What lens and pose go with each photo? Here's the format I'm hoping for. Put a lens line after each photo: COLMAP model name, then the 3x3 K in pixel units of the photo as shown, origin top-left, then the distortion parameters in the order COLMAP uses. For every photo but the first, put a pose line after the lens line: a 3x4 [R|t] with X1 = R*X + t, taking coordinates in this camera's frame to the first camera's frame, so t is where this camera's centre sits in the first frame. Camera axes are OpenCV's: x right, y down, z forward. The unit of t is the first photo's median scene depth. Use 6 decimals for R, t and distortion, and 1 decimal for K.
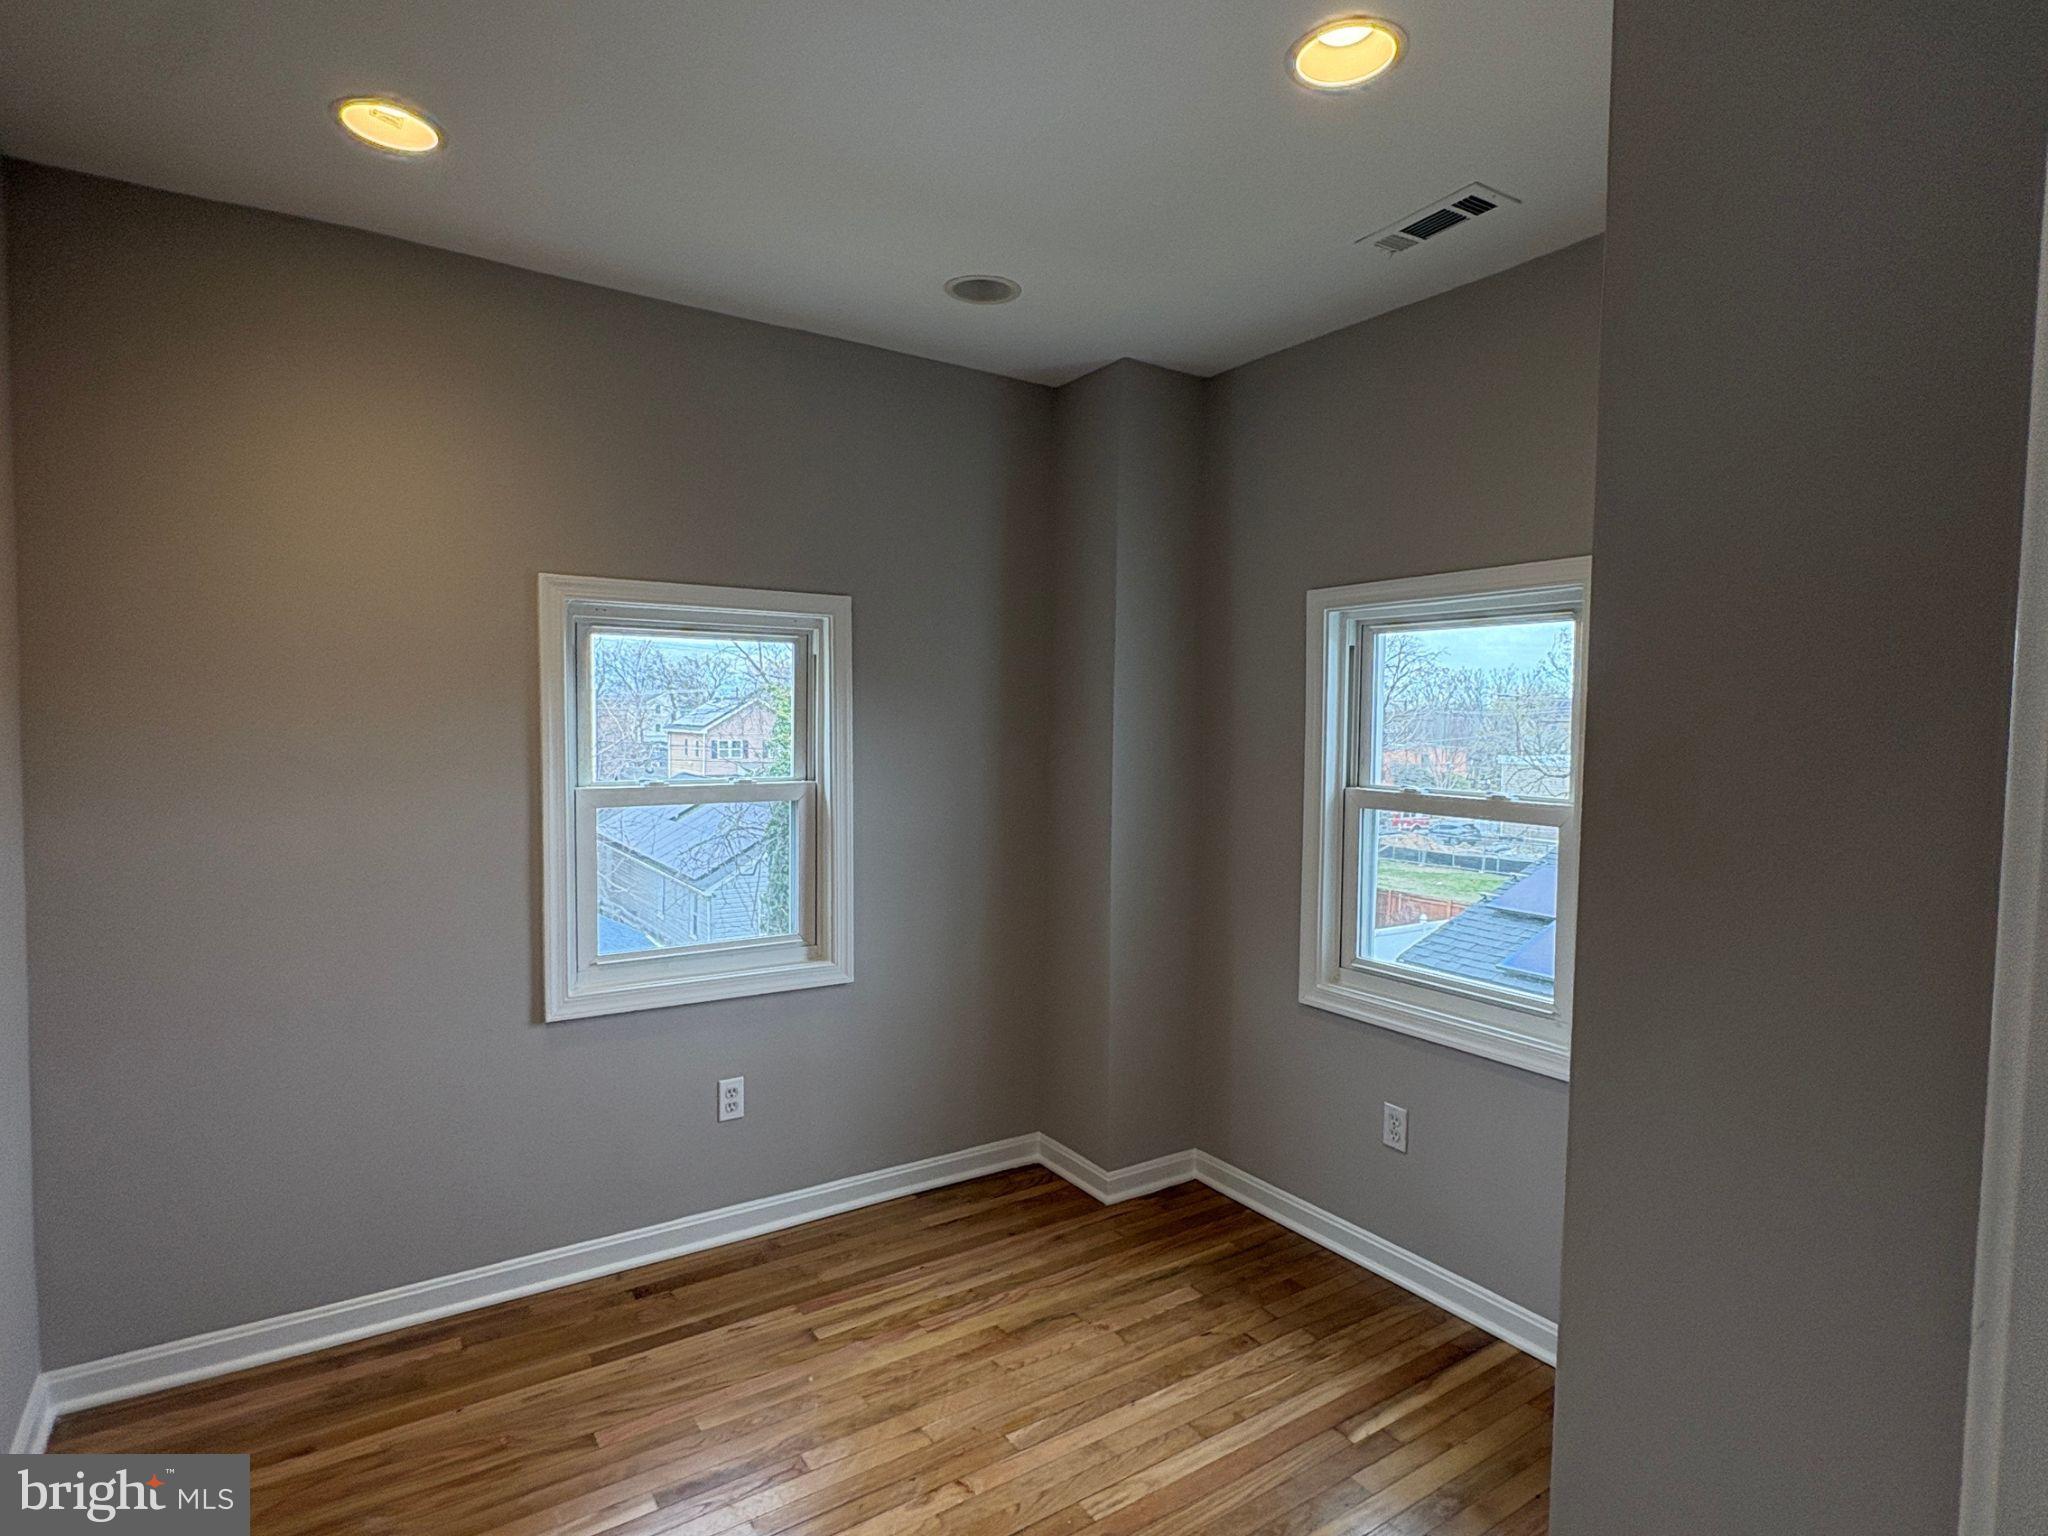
lens RADIAL K [[1083.9, 0, 1020.2], [0, 1083.9, 763.1], [0, 0, 1]] dist [0.000525, -0.001292]
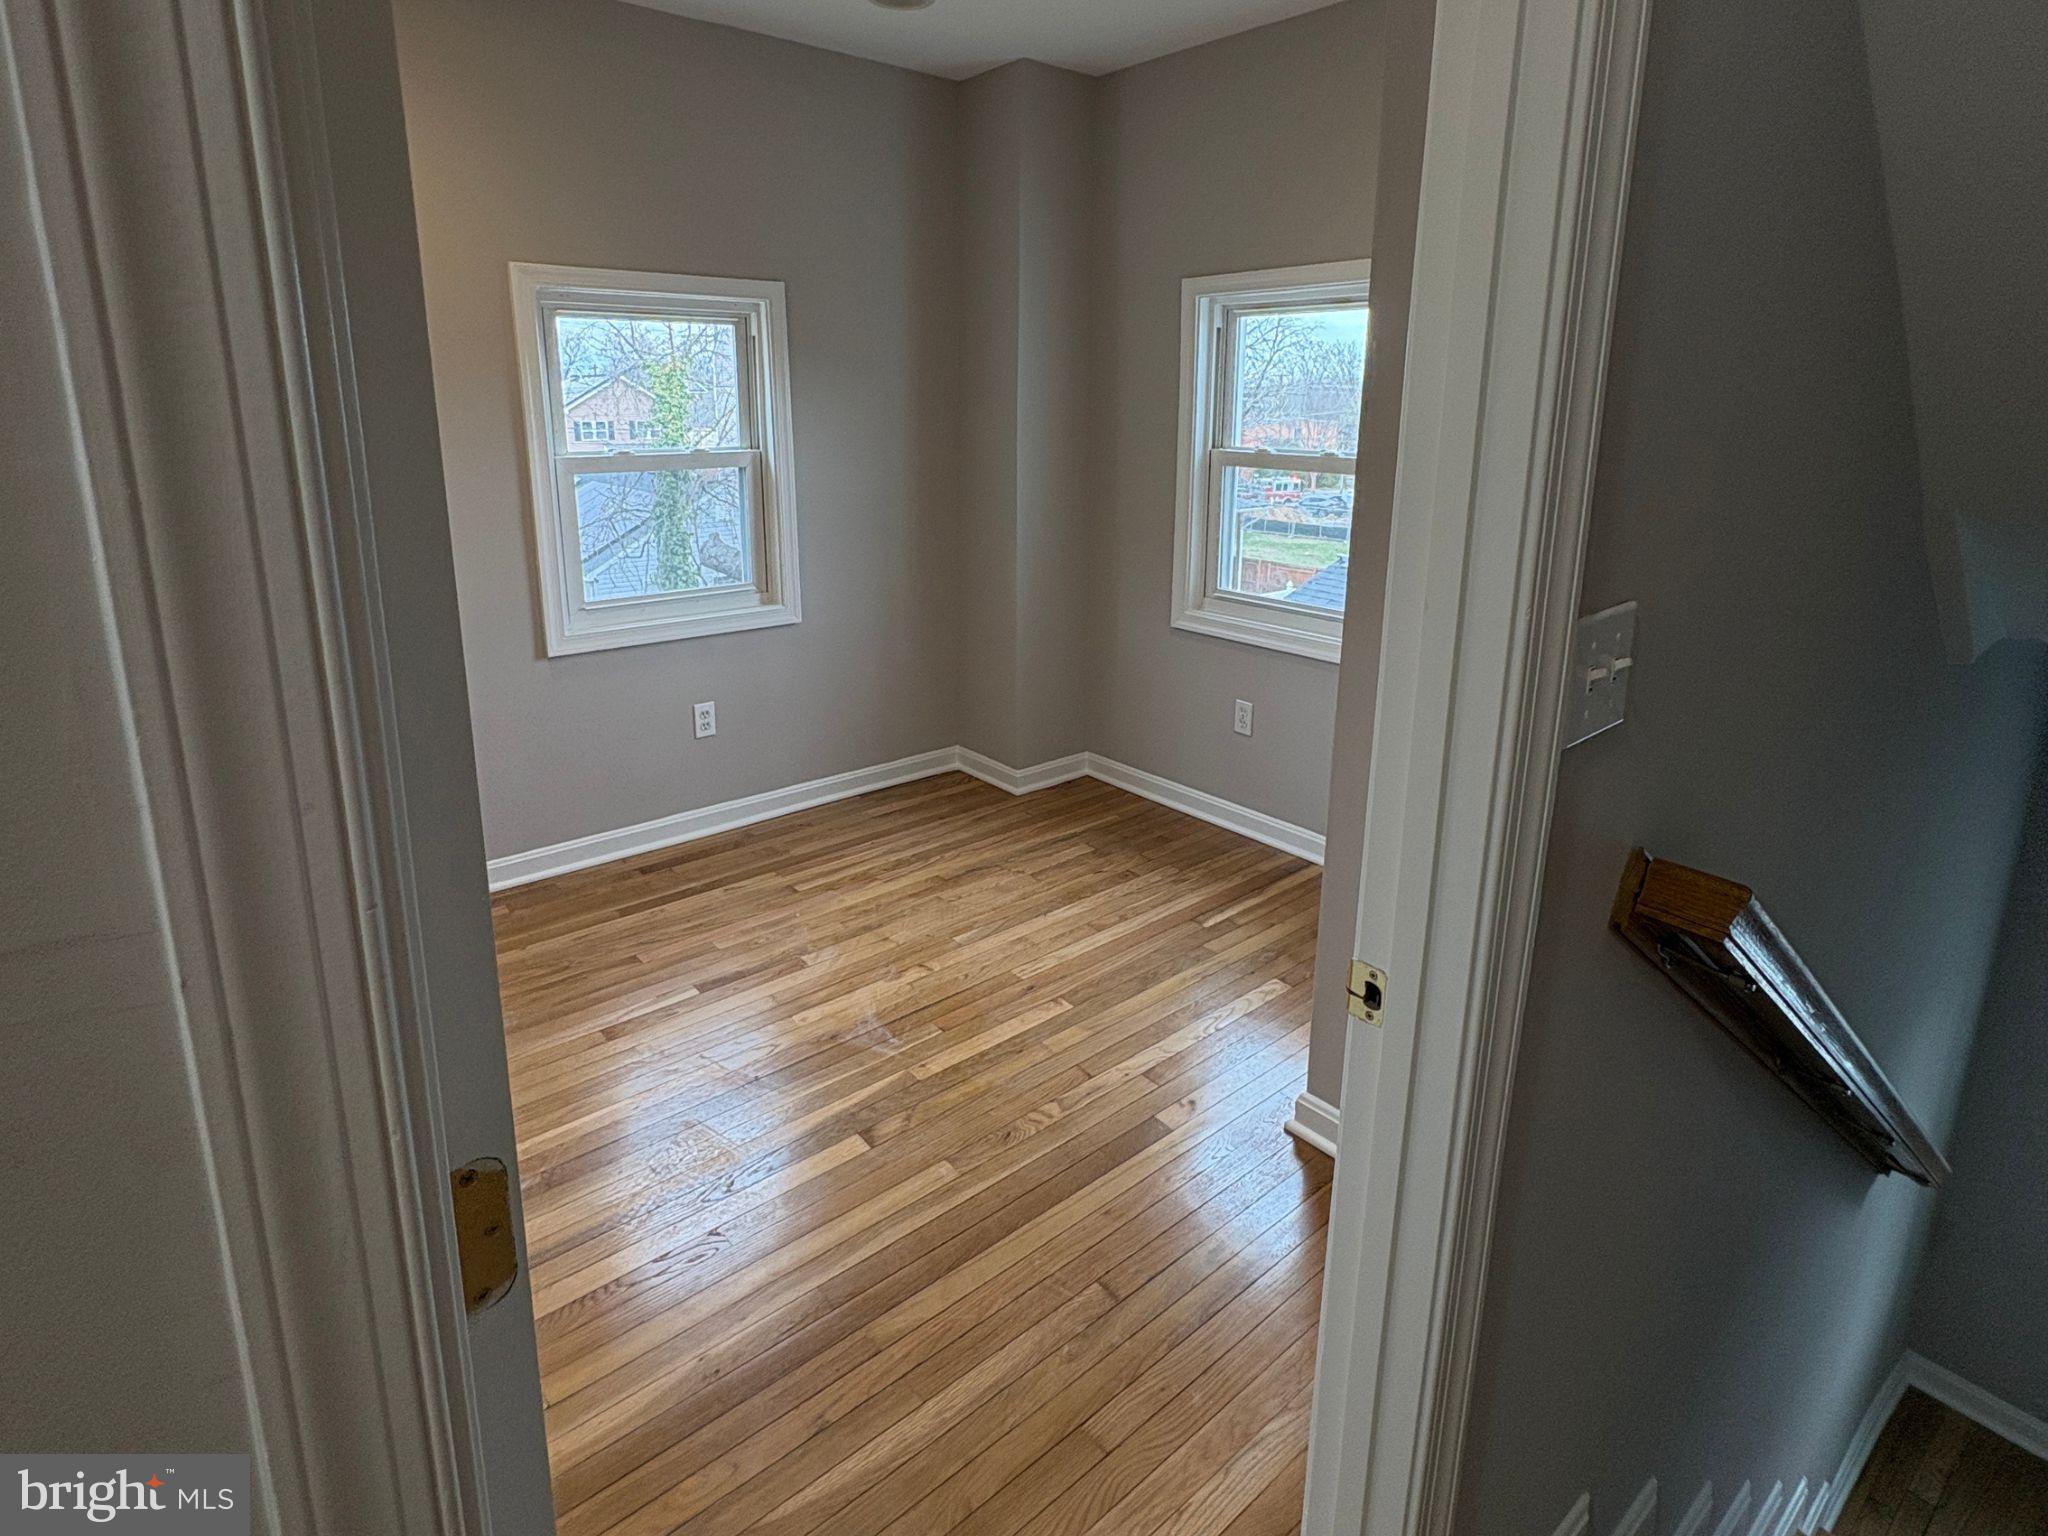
lens RADIAL K [[1087.0, 0, 1018.8], [0, 1087.0, 630.4], [0, 0, 1]] dist [0.001617, 0.000304]
pose [[0.993964, -0.030126, 0.105489, -0.048914], [0.011630, 0.985073, 0.171744, 0.011824], [-0.109088, -0.169480, 0.979478, -0.206176]]
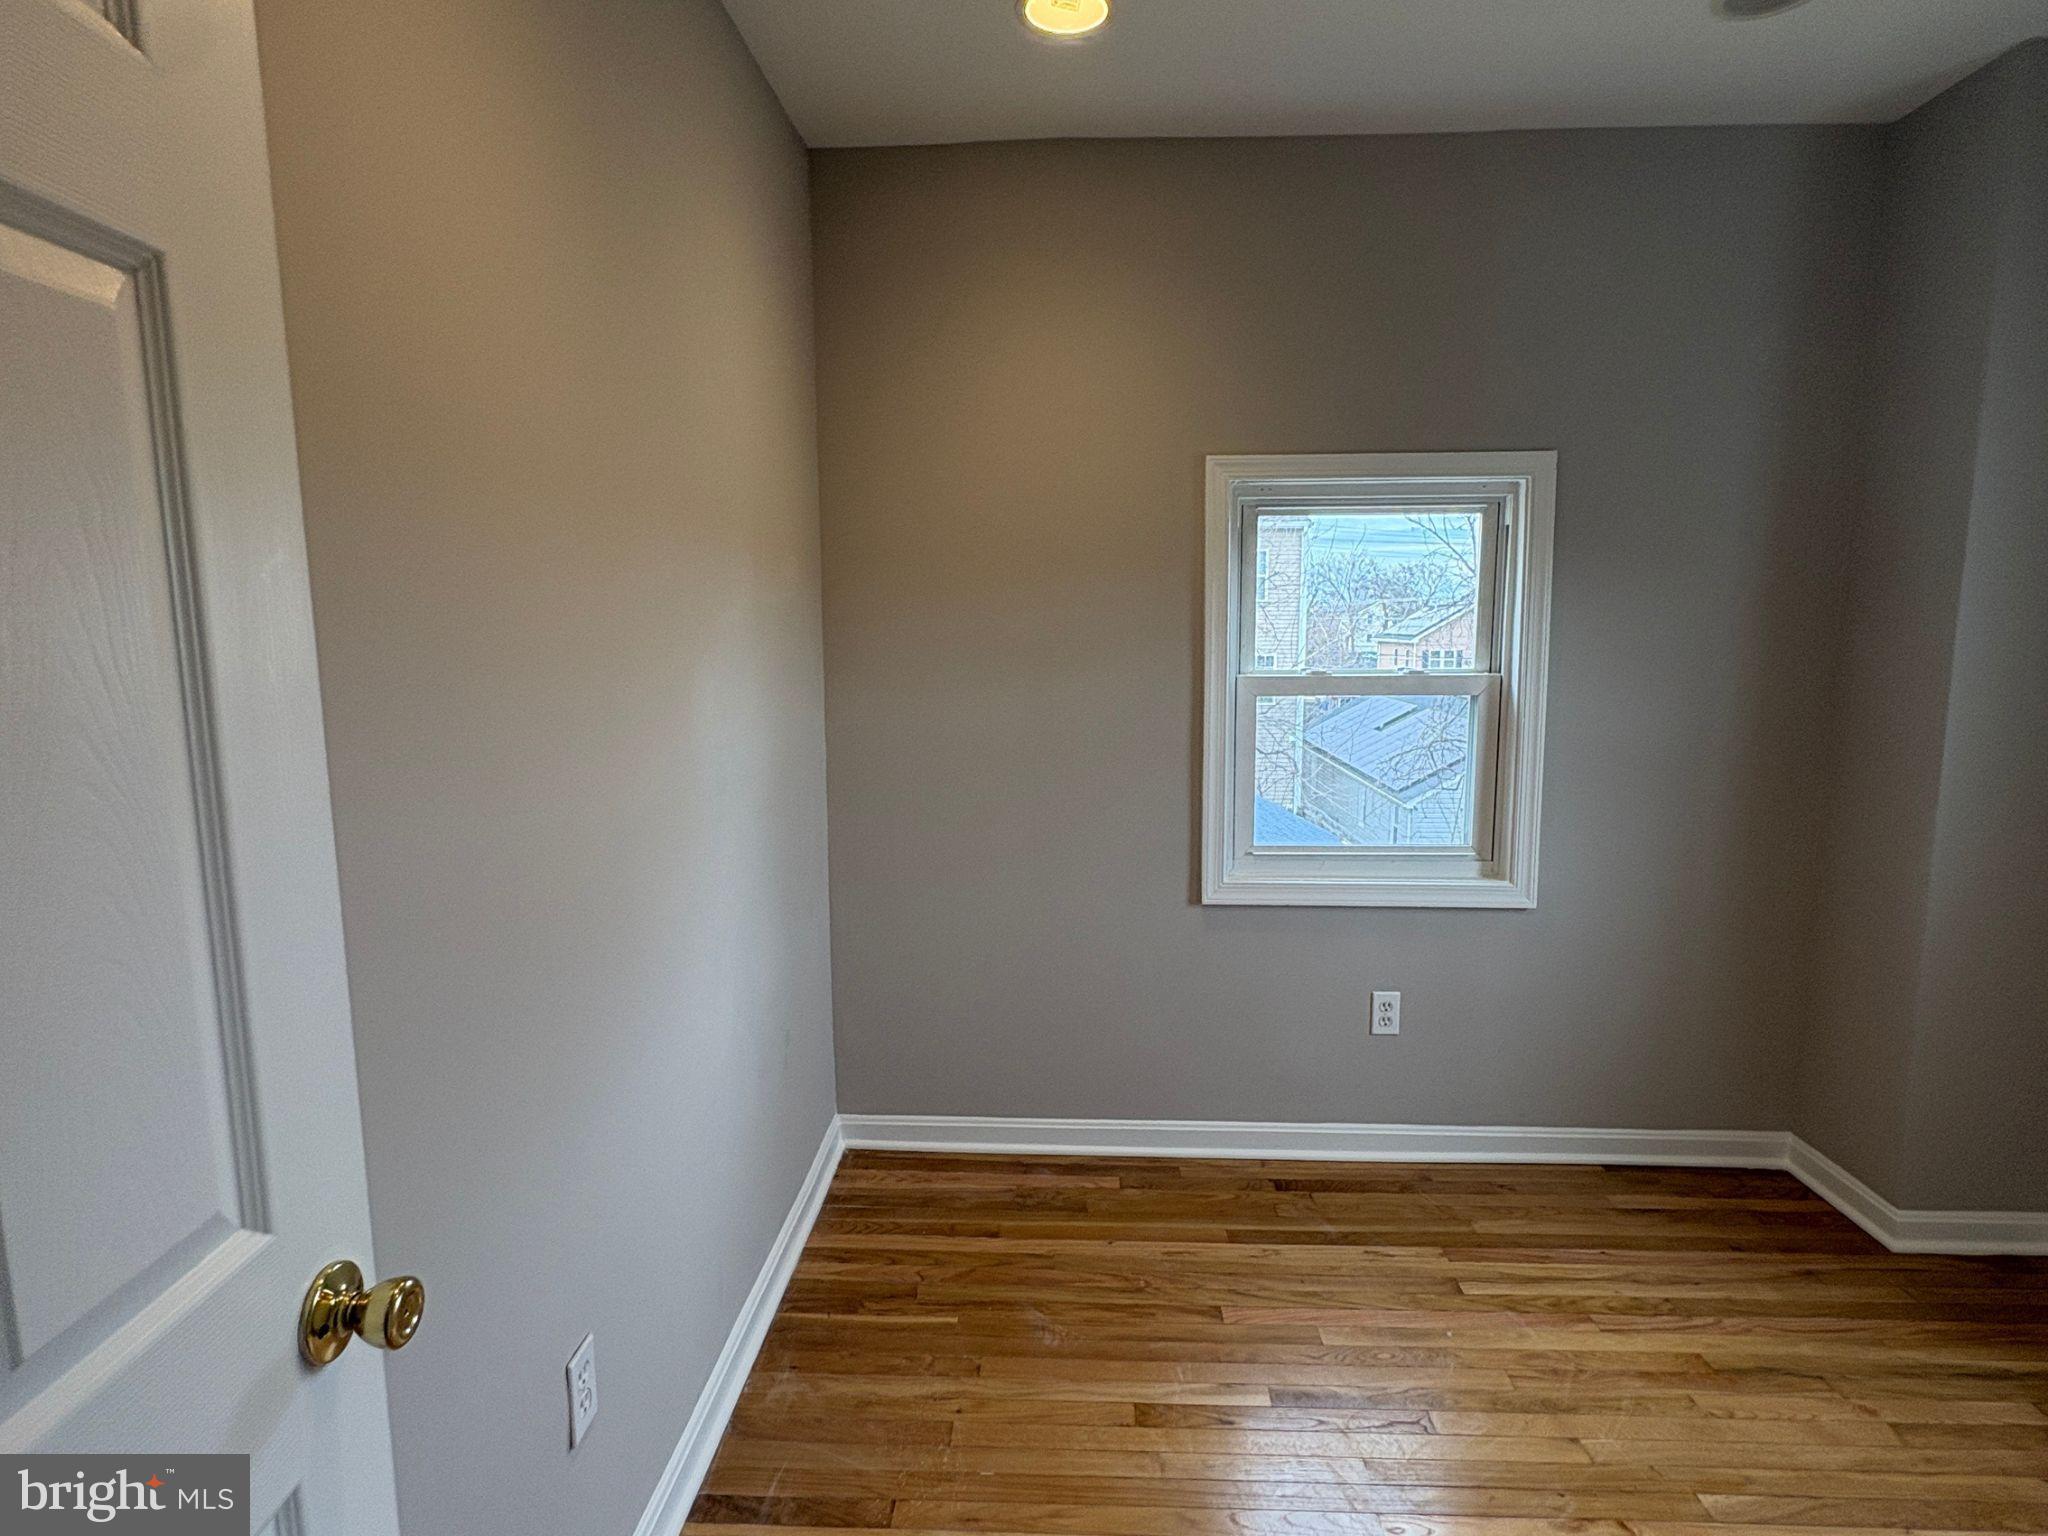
lens RADIAL K [[1083.9, 0, 1020.2], [0, 1083.9, 763.1], [0, 0, 1]] dist [0.000525, -0.001292]
pose [[0.806063, 0.059966, -0.588784, 0.017314], [-0.011693, 0.996273, 0.085460, 0.020436], [0.591714, -0.062002, 0.803760, 0.081742]]
